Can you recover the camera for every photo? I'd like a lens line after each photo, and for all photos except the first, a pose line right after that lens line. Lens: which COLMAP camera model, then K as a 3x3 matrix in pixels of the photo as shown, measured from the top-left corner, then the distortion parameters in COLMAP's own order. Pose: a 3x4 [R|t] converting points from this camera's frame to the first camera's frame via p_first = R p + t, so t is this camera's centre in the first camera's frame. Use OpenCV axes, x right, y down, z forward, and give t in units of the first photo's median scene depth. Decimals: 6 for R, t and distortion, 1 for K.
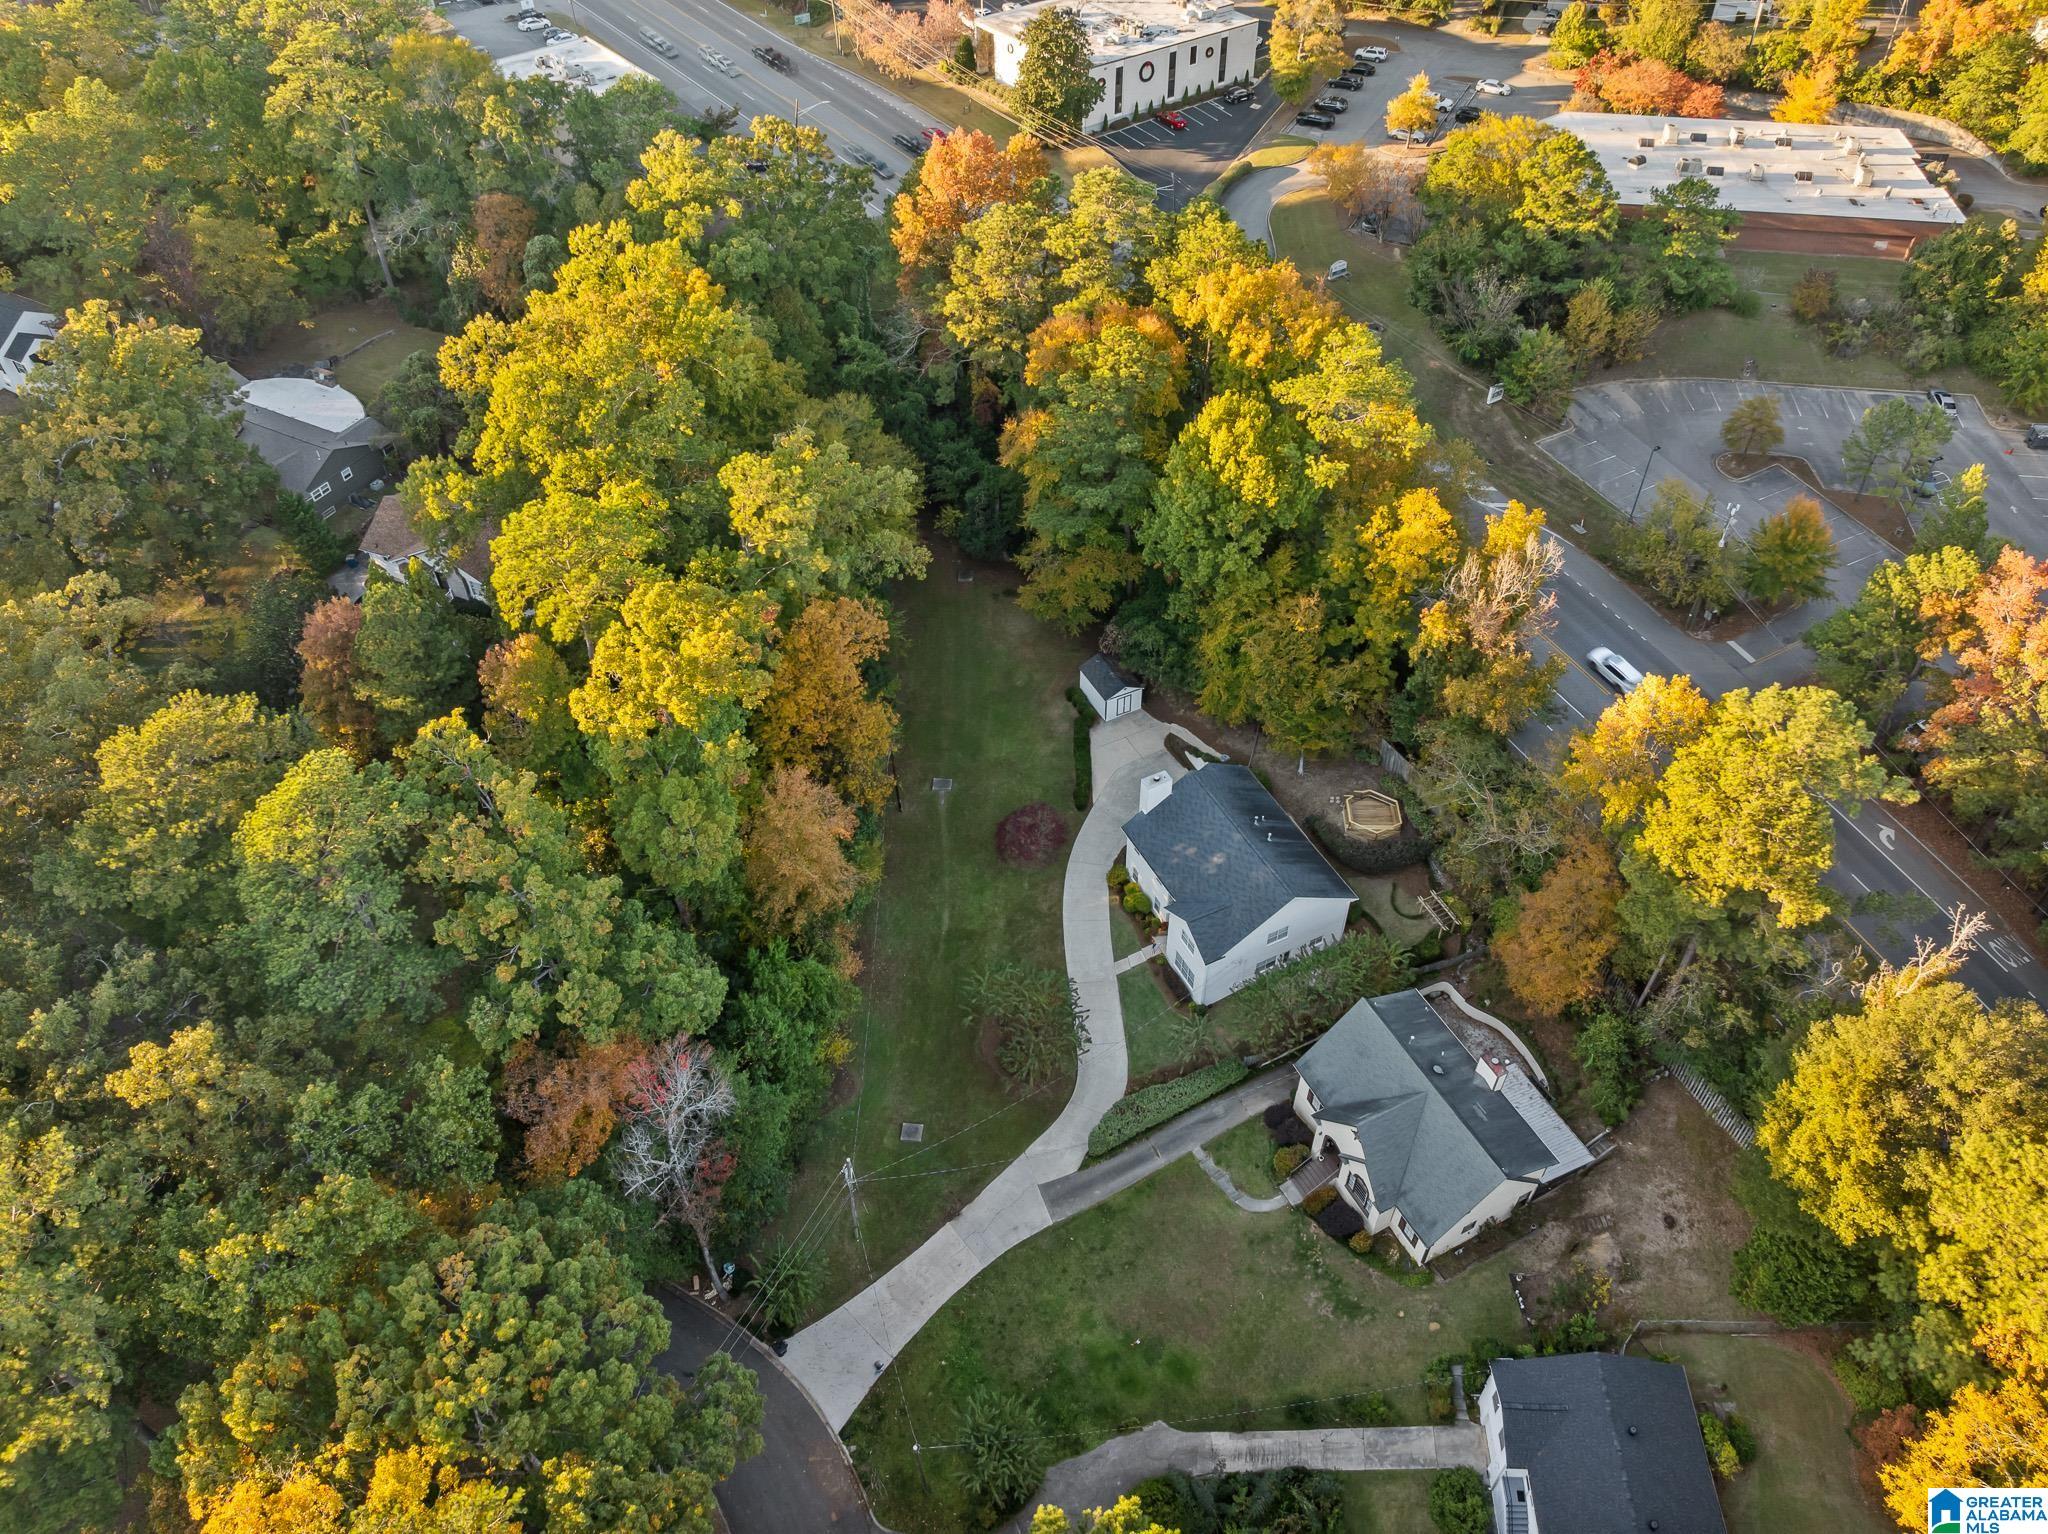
lens RADIAL K [[1435.2, 0, 1025.9], [0, 1435.2, 767.5], [0, 0, 1]] dist [-0.046656, 0.007545]
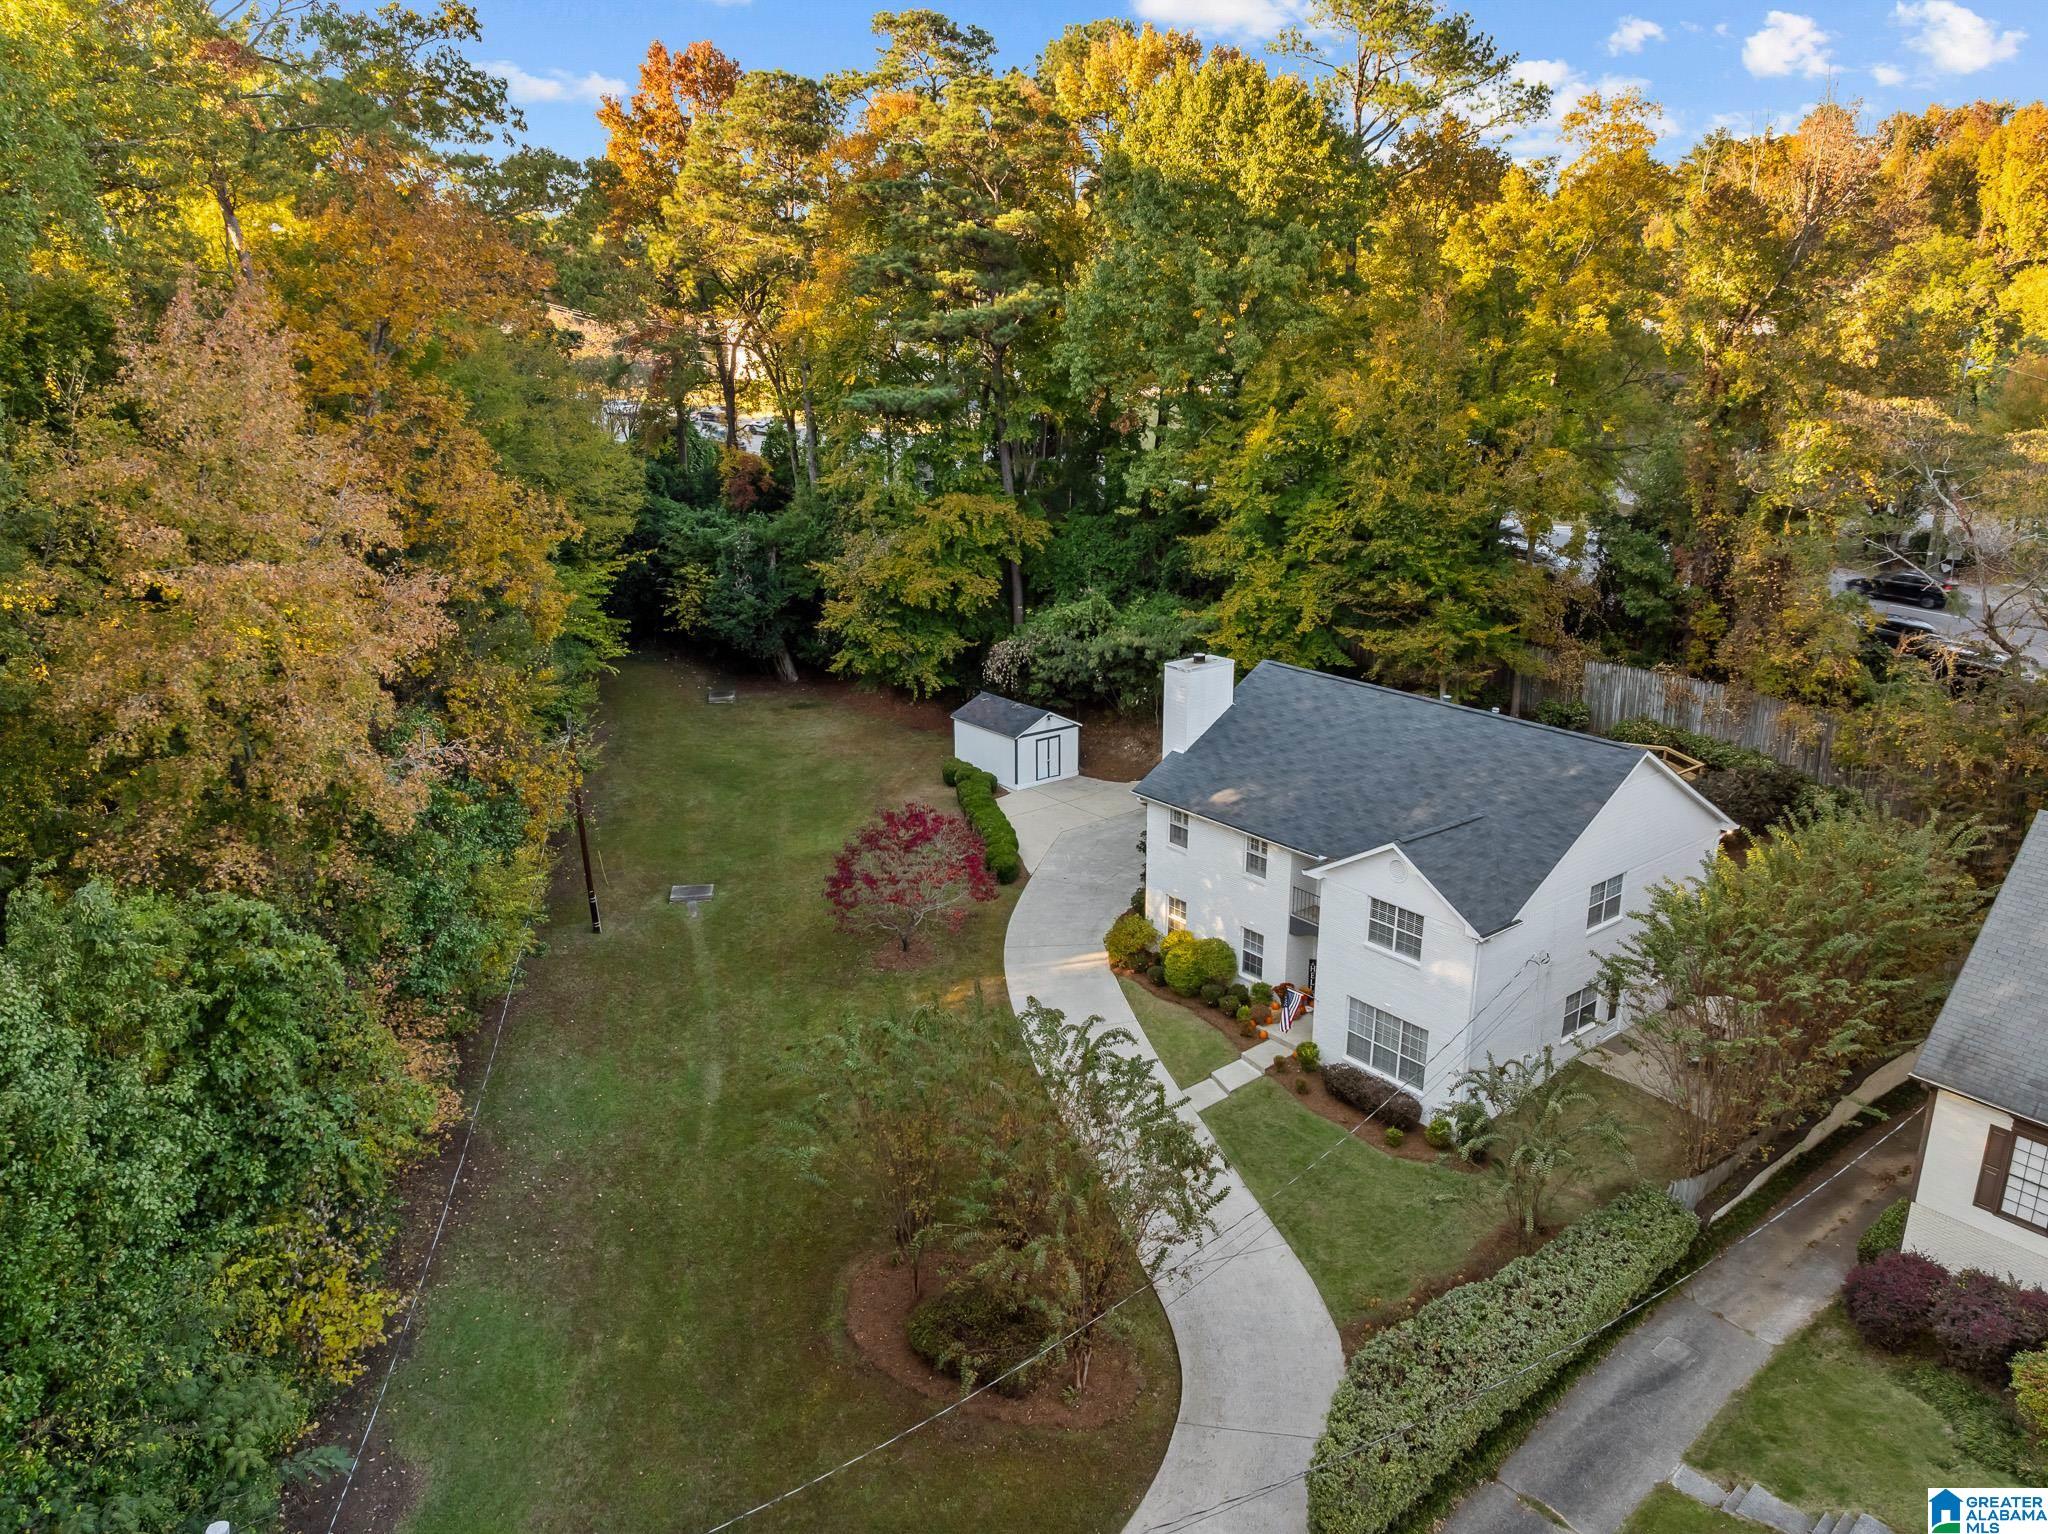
lens RADIAL K [[1435.2, 0, 1025.3], [0, 1435.2, 771.2], [0, 0, 1]] dist [-0.046656, 0.007545]
pose [[0.978690, -0.049111, 0.199386, -0.046448], [0.139647, 0.871057, -0.470912, 0.224302], [-0.150550, 0.488720, 0.859353, 0.621928]]
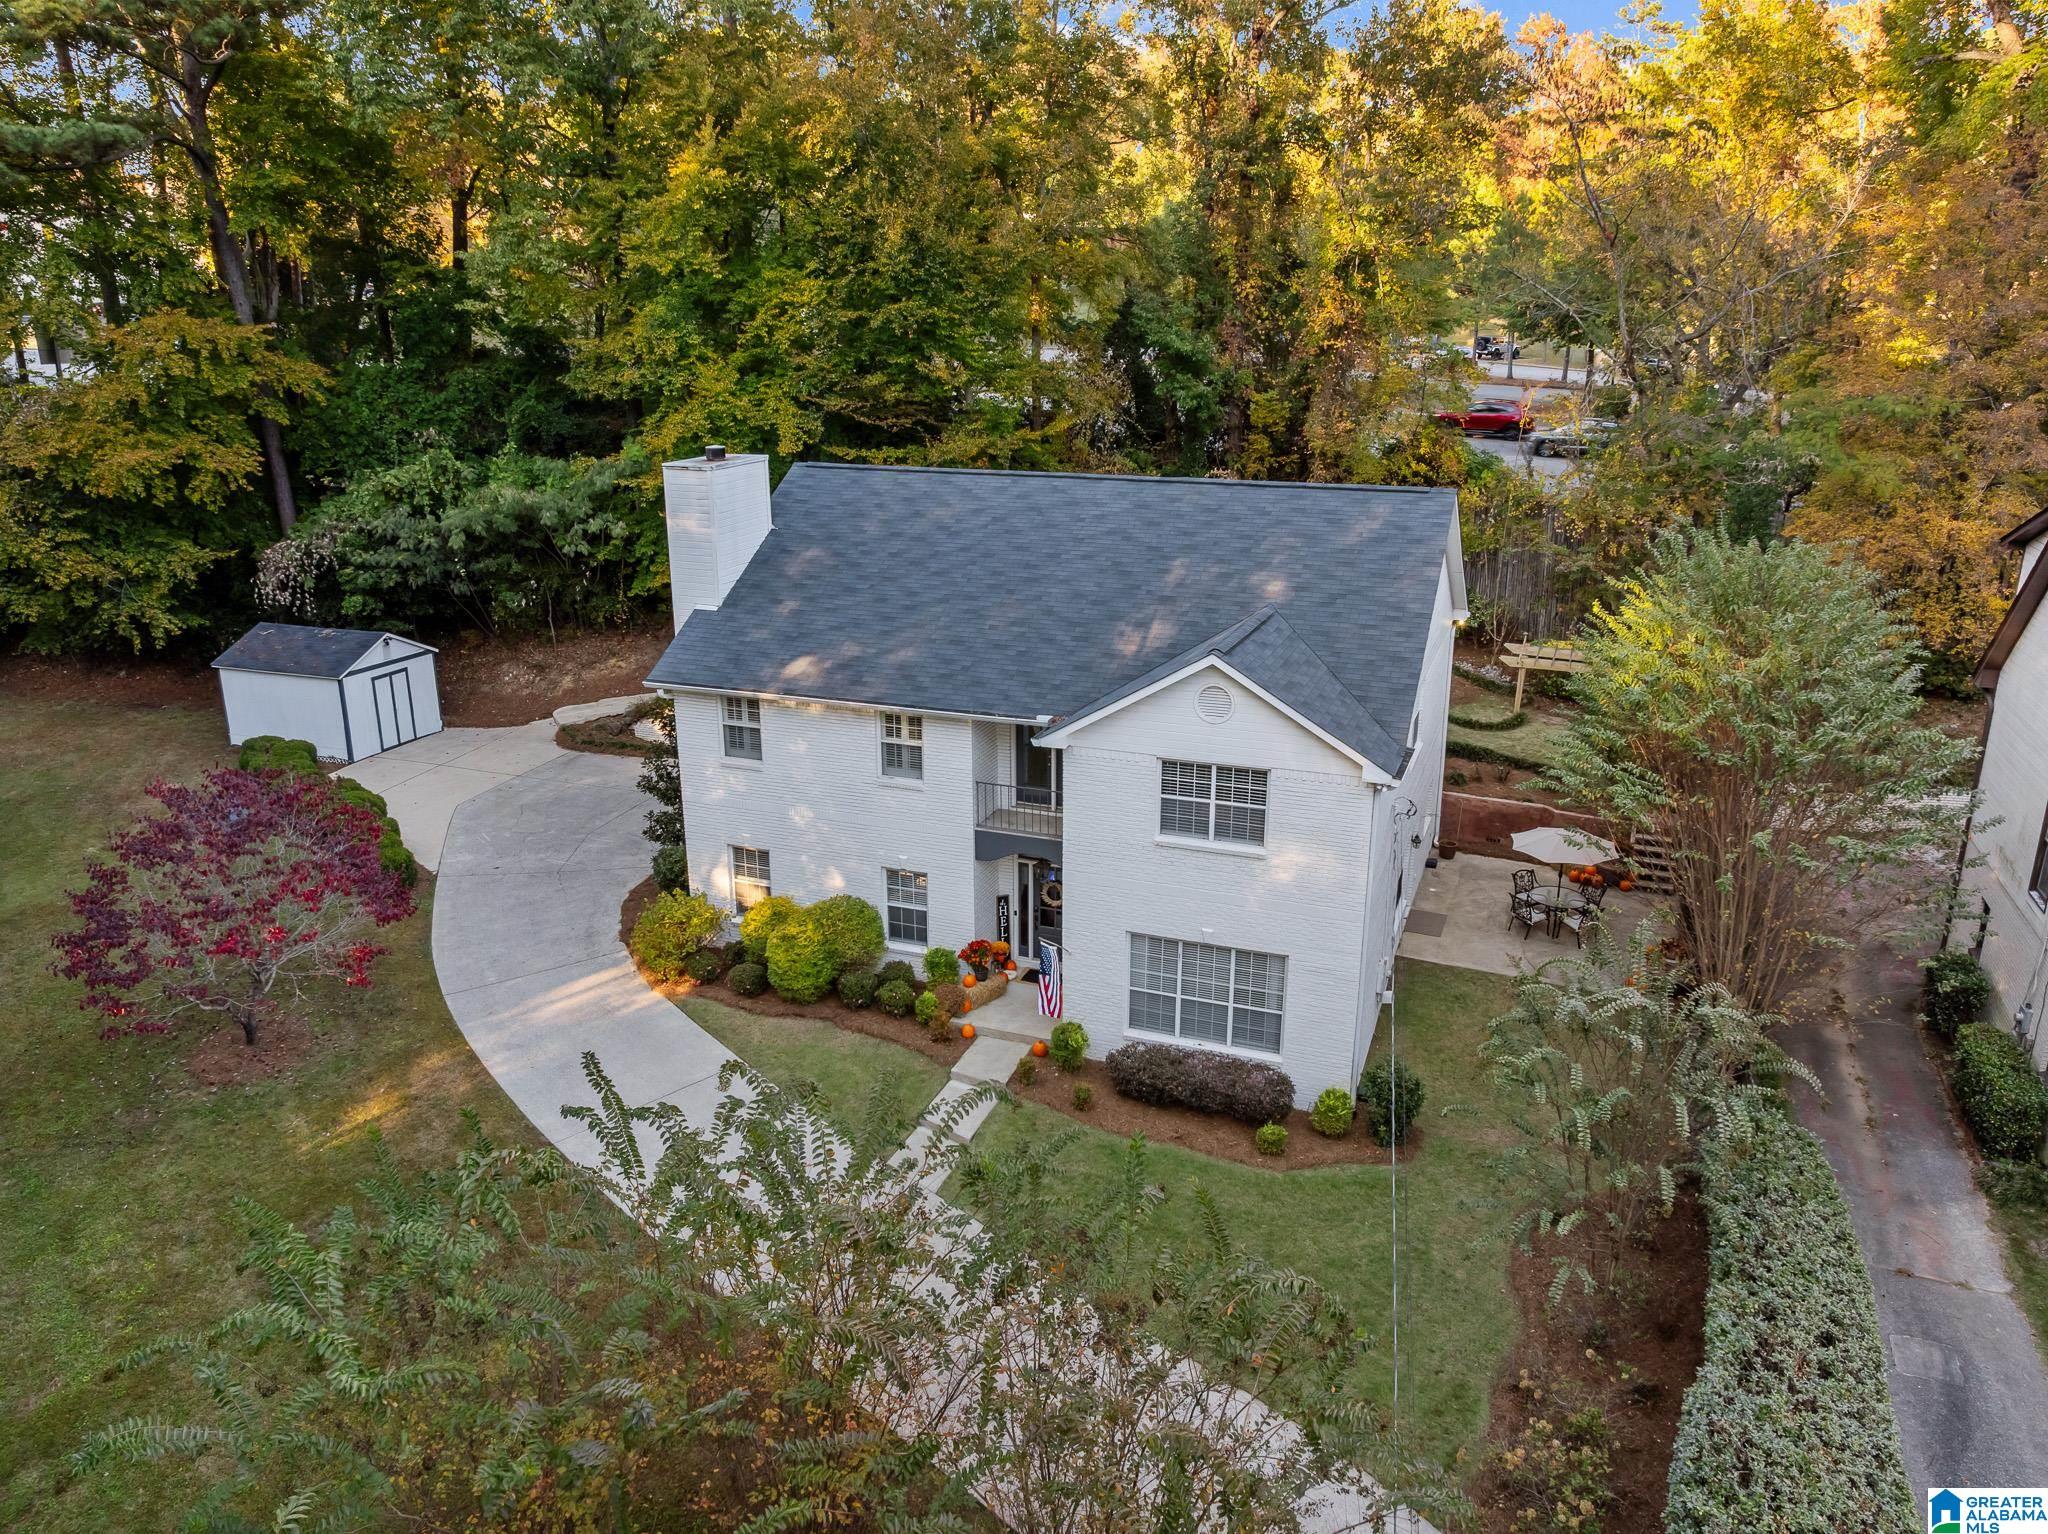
lens RADIAL K [[1435.2, 0, 1026.8], [0, 1435.2, 765.3], [0, 0, 1]] dist [-0.046656, 0.007545]
pose [[0.730192, -0.189522, 0.656430, -0.048182], [0.484479, 0.821072, -0.301862, 0.154909], [-0.481767, 0.538444, 0.691360, 0.784421]]
